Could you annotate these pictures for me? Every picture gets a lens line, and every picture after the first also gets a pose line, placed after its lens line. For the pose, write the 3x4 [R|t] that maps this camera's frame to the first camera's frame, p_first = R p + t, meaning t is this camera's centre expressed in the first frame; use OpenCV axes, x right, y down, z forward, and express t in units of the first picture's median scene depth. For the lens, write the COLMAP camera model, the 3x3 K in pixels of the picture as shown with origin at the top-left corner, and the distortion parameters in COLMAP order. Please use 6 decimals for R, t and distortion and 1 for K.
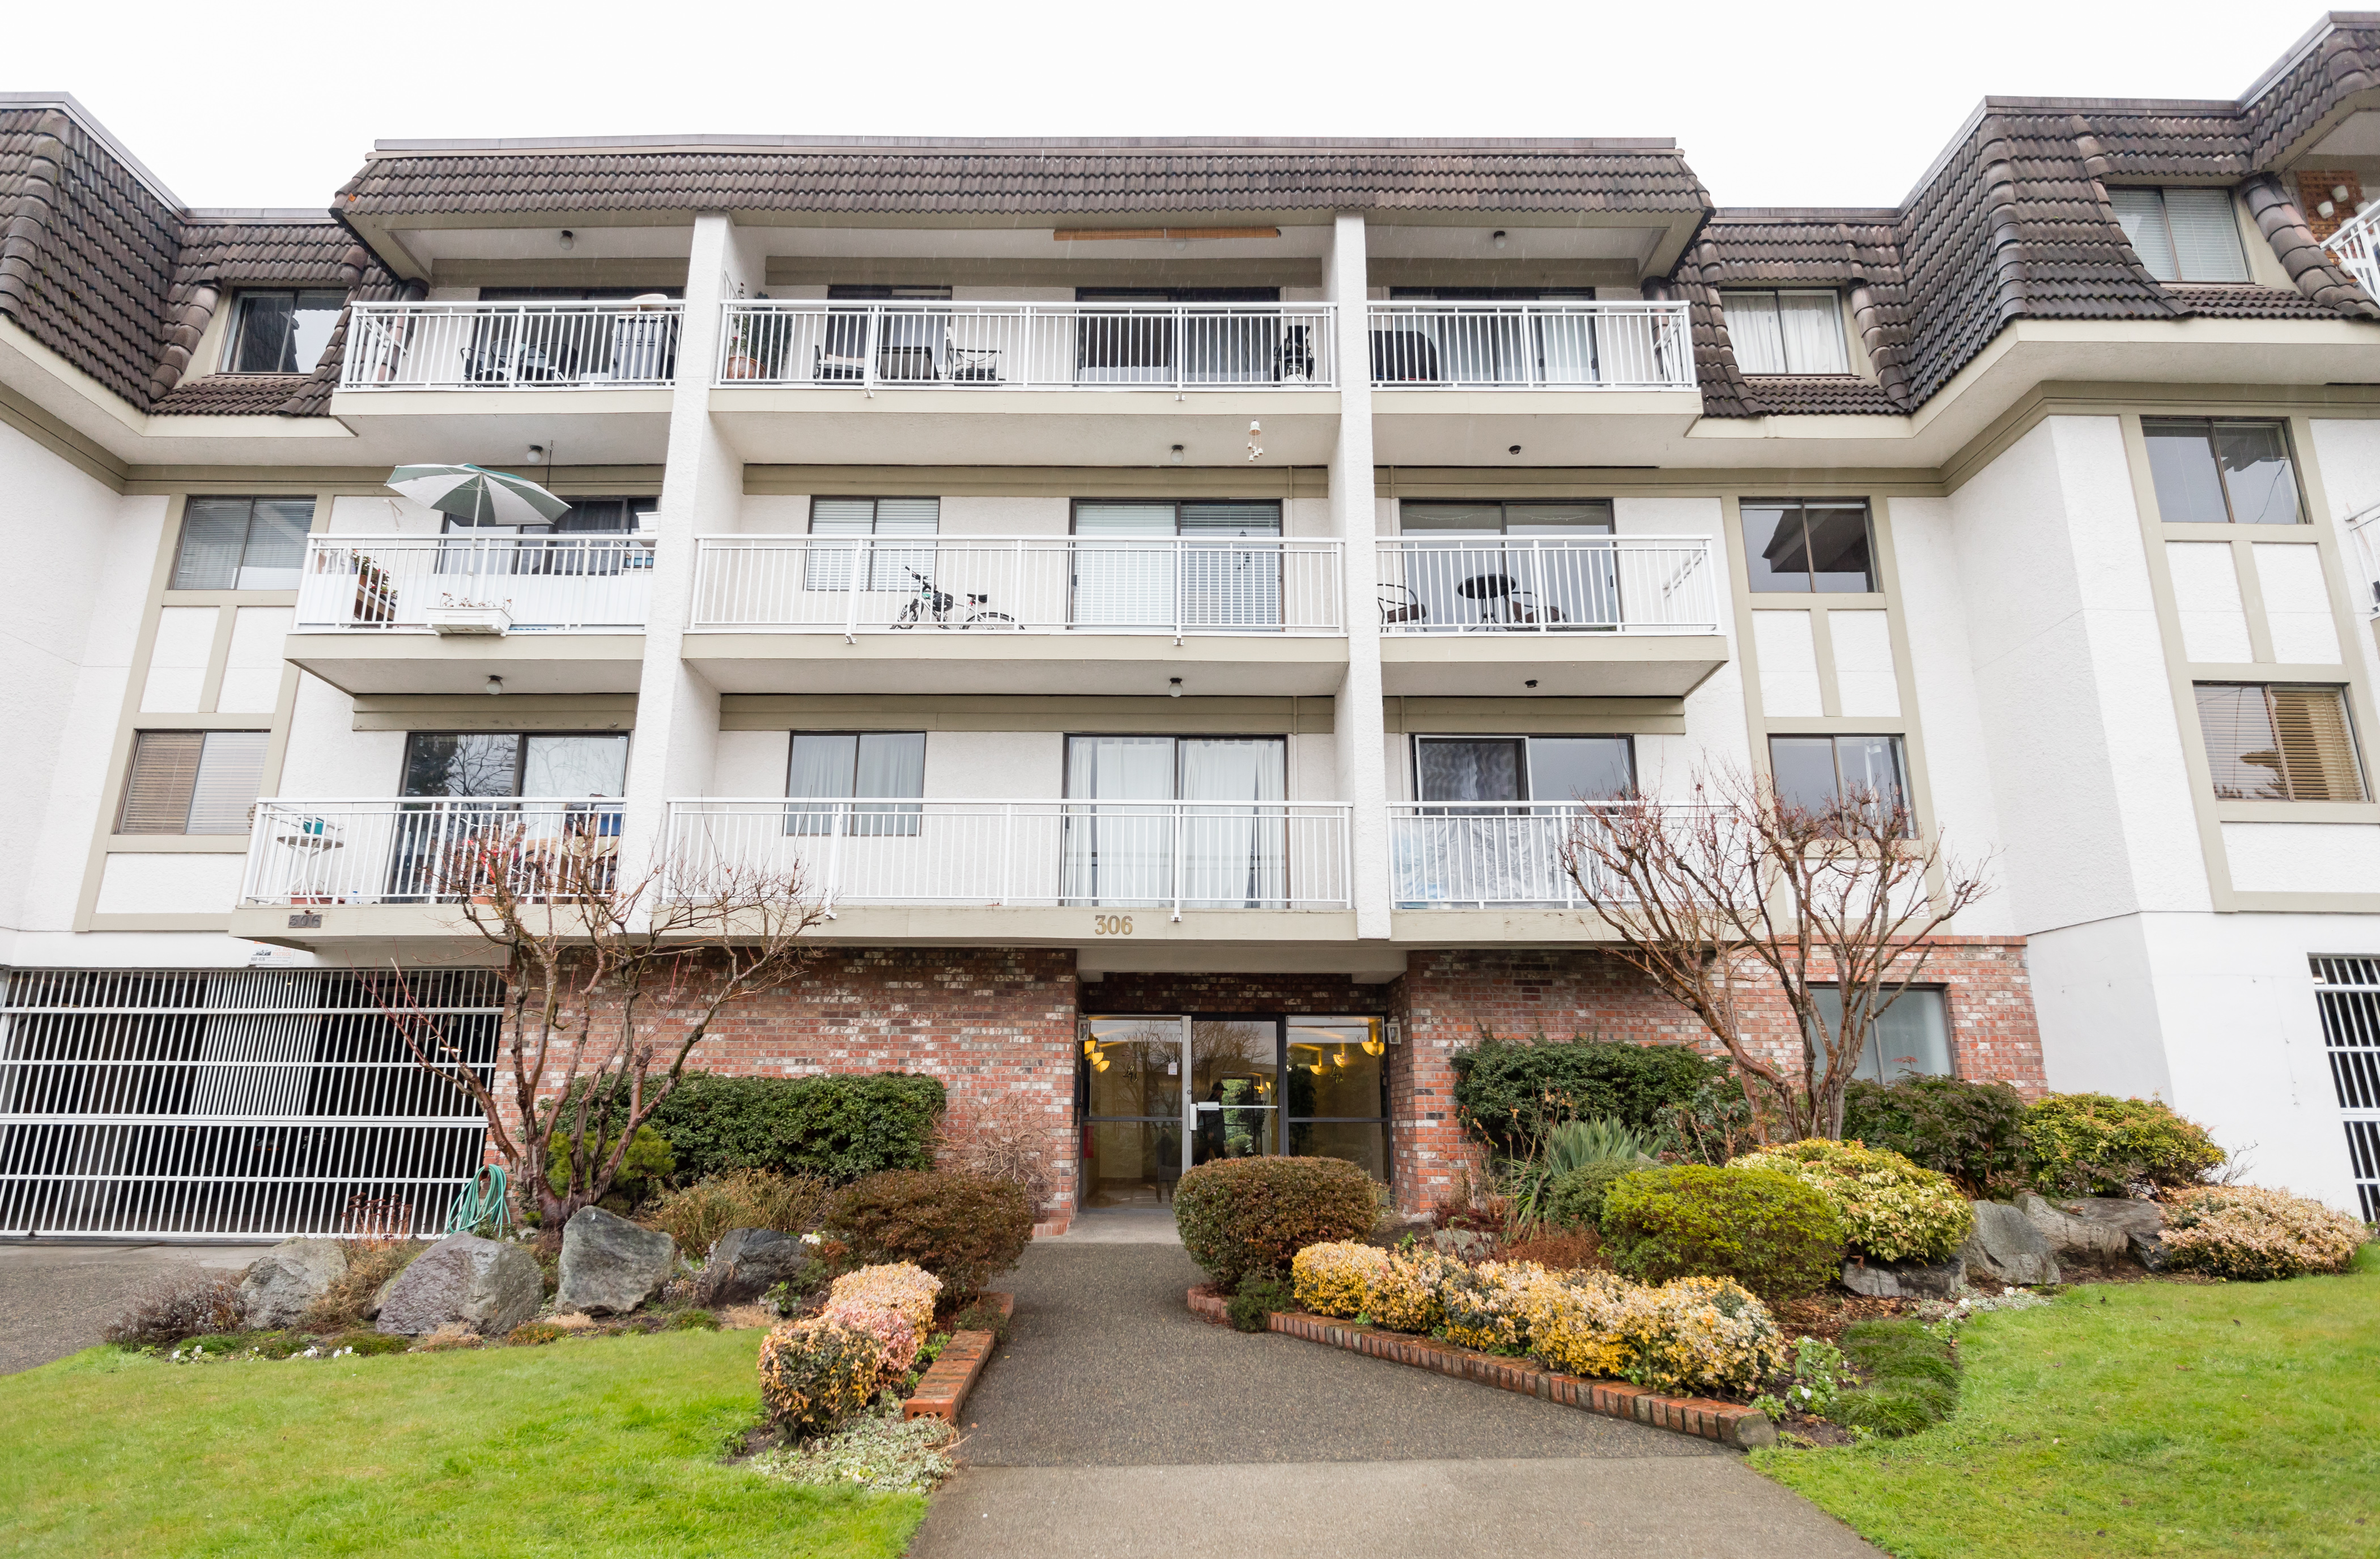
lens RADIAL K [[1262.6, 0, 1181.1], [0, 1262.6, 772.6], [0, 0, 1]] dist [0.000656, -0.000417]
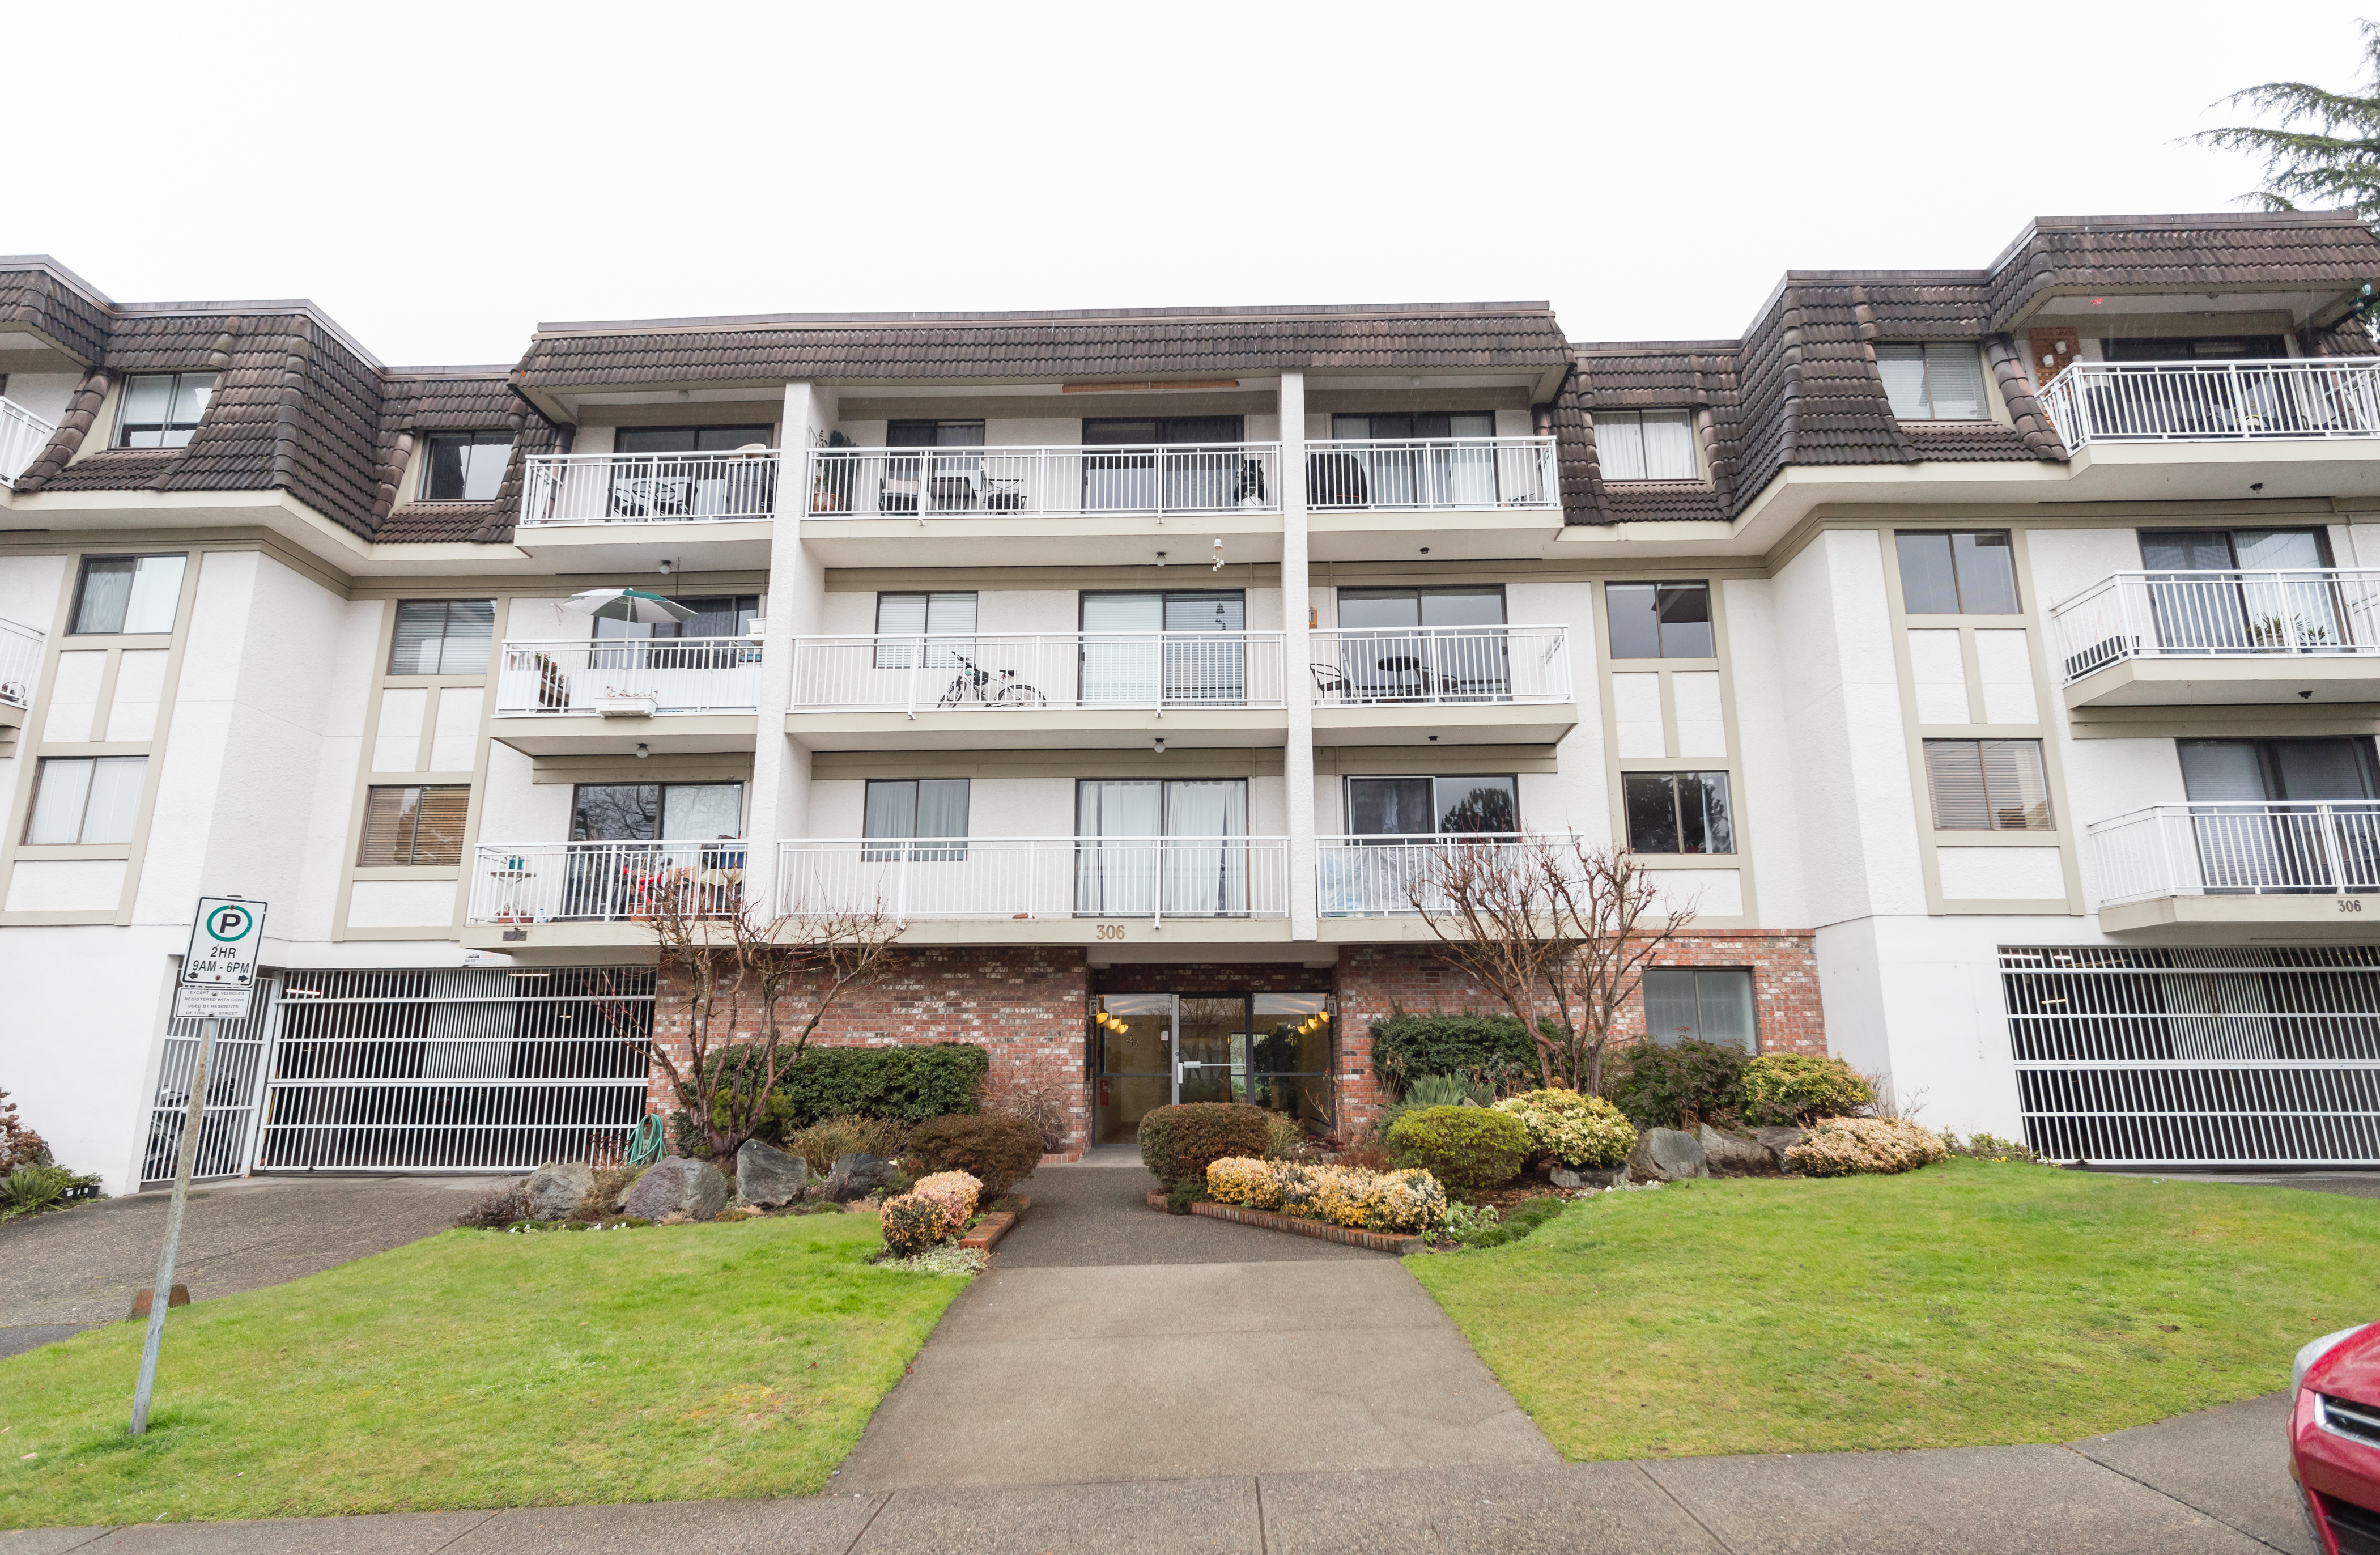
lens RADIAL K [[1272.4, 0, 1206.3], [0, 1272.4, 728.3], [0, 0, 1]] dist [0.000451, 0.000401]
pose [[0.999714, -0.014171, -0.019288, 0.070846], [0.014326, 0.999866, 0.007937, -0.096222], [0.019173, -0.008212, 0.999782, -0.319637]]
